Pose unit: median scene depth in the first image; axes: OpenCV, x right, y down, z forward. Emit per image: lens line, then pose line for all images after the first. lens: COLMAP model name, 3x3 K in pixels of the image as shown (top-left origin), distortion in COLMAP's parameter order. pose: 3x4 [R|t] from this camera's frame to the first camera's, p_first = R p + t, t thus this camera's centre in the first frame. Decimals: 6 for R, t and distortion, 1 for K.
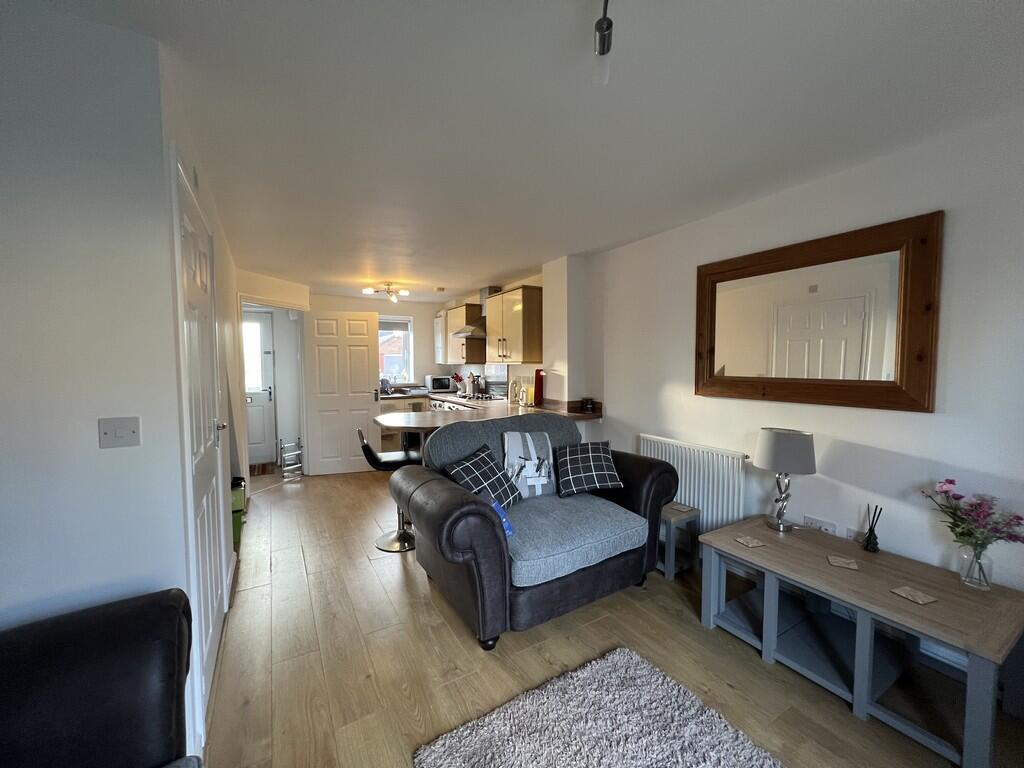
lens RADIAL K [[415.6, 0, 512.0], [0, 415.6, 384.0], [0, 0, 1]] dist [-0.000938, -0.000136]
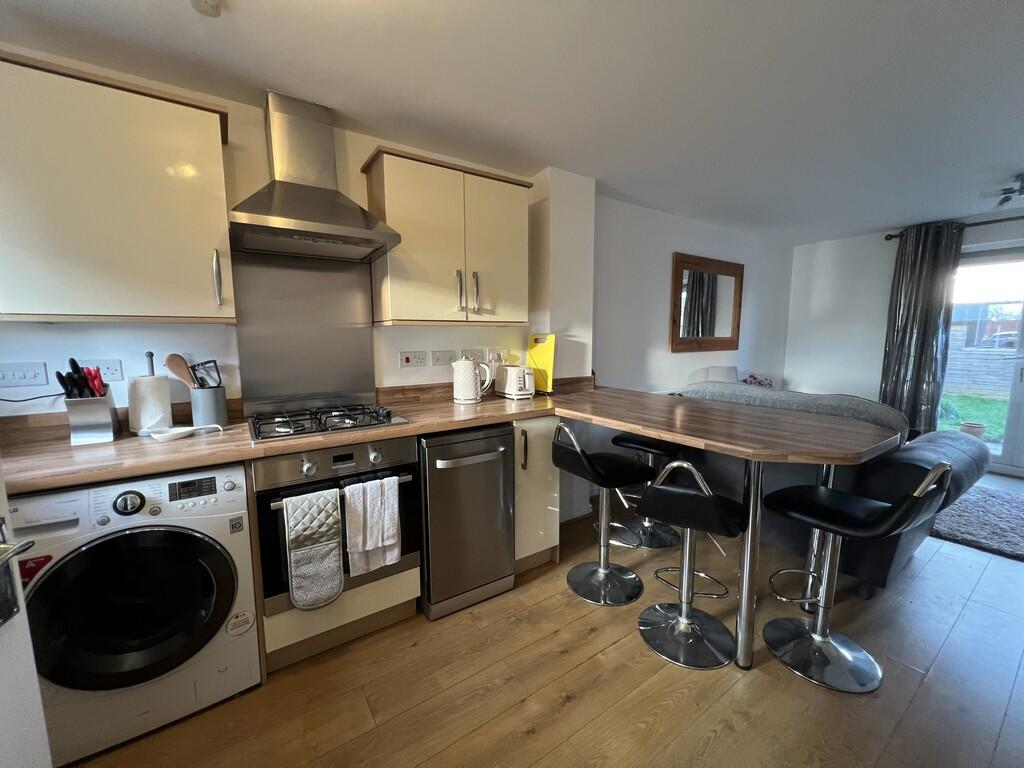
lens RADIAL K [[409.0, 0, 510.8], [0, 409.0, 386.4], [0, 0, 1]] dist [-0.000234, -0.000146]
pose [[-0.068091, -0.122712, 0.990104, -0.585289], [0.052591, 0.990586, 0.126389, -0.041663], [-0.996292, 0.060677, -0.060997, 1.140805]]
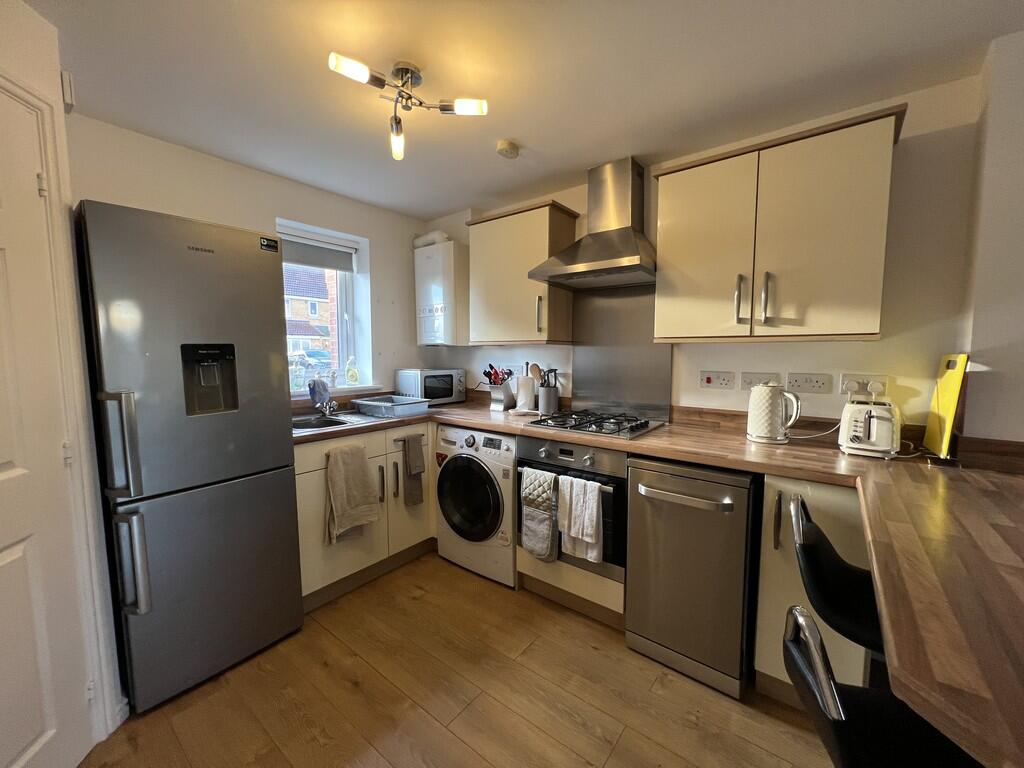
lens RADIAL K [[409.0, 0, 510.8], [0, 409.0, 386.4], [0, 0, 1]] dist [-0.000234, -0.000146]
pose [[0.927733, -0.028719, 0.372139, -0.426981], [0.014729, 0.999076, 0.040382, -0.030126], [-0.372955, -0.031983, 0.927298, 0.852038]]
